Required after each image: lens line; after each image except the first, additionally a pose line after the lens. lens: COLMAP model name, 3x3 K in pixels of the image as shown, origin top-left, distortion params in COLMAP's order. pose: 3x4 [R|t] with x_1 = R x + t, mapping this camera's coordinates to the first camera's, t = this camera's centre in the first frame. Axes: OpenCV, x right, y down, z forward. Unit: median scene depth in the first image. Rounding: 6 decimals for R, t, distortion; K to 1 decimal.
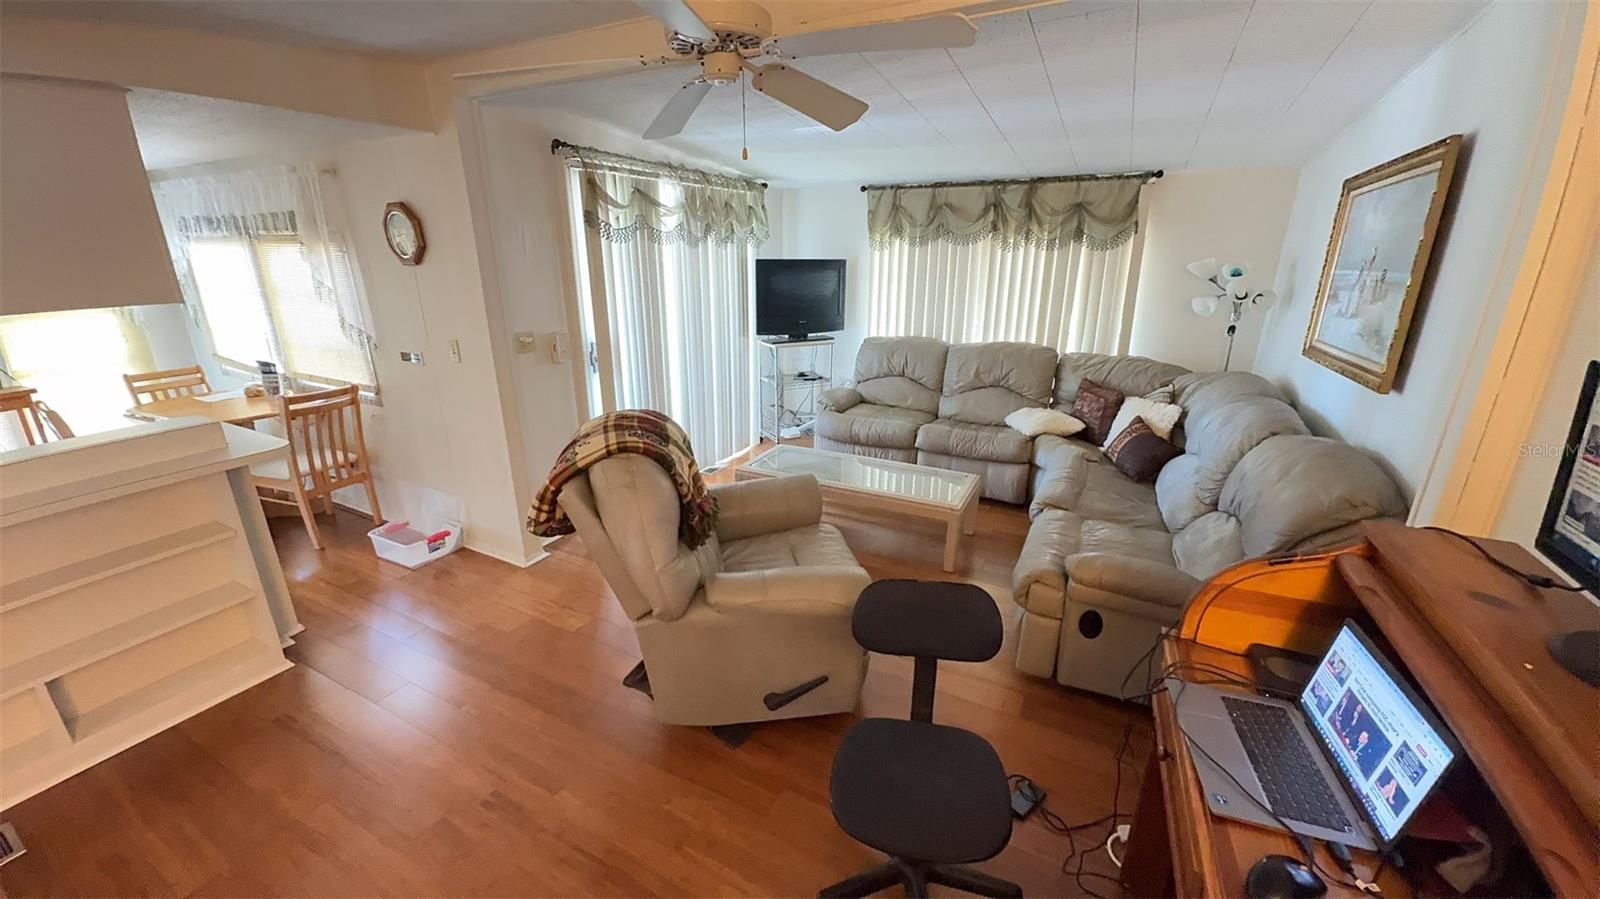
lens RADIAL K [[599.8, 0, 796.7], [0, 599.8, 446.3], [0, 0, 1]] dist [0.003713, -0.000806]
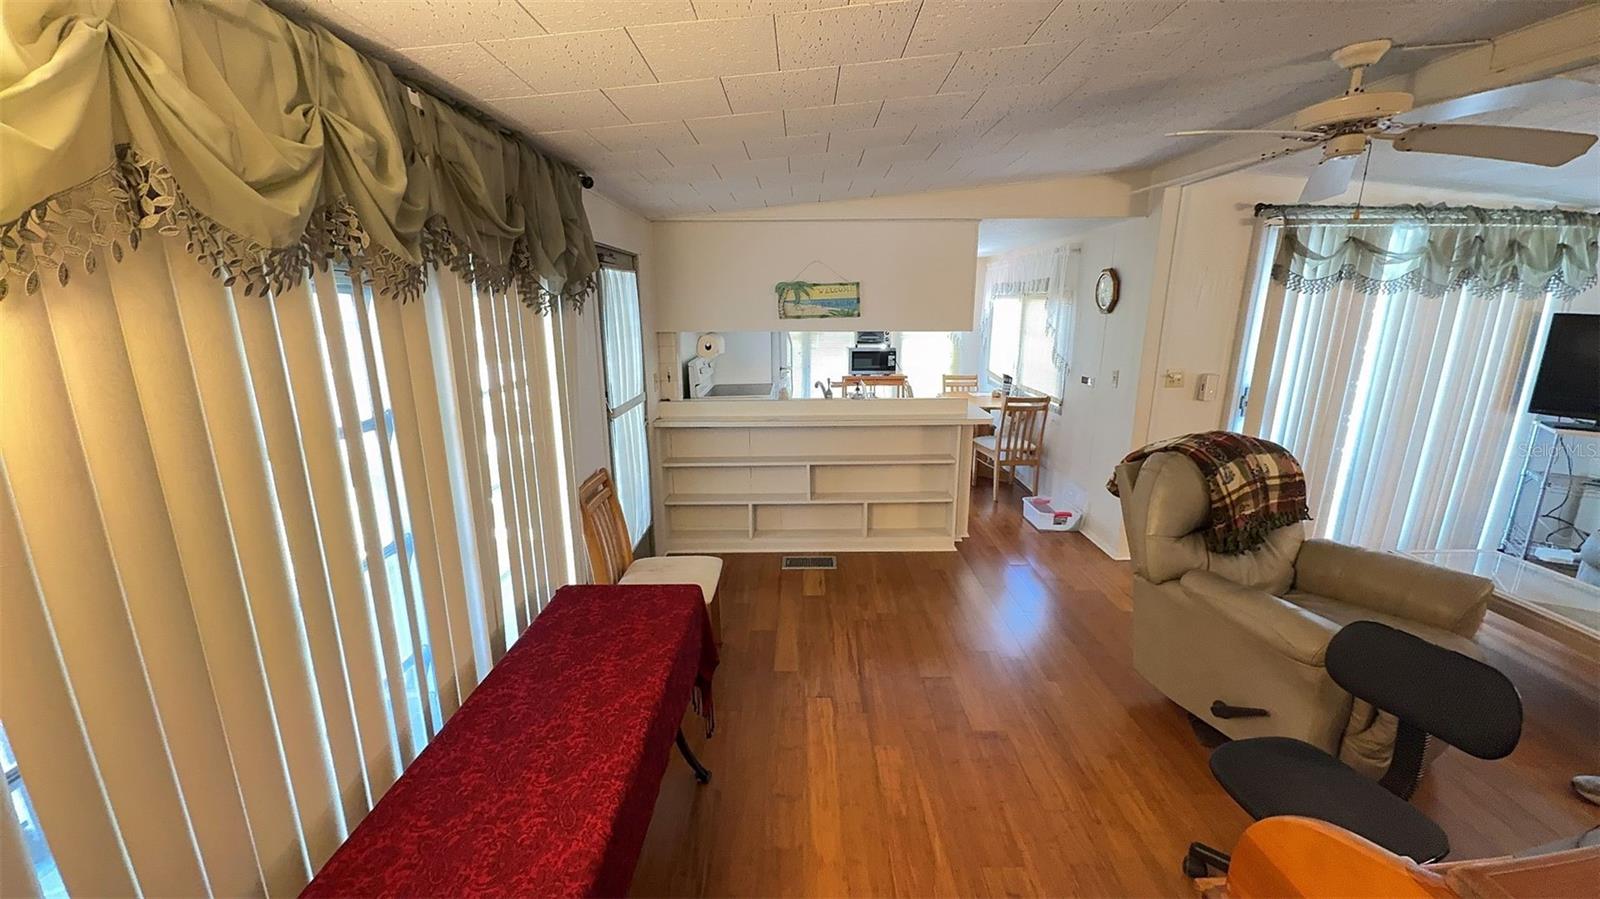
lens RADIAL K [[599.8, 0, 804.2], [0, 599.8, 448.0], [0, 0, 1]] dist [0.003713, -0.000806]
pose [[0.458272, 0.203257, -0.865259, 0.216343], [-0.277679, 0.957514, 0.077861, 0.056401], [0.844323, 0.204583, 0.495242, -0.138186]]
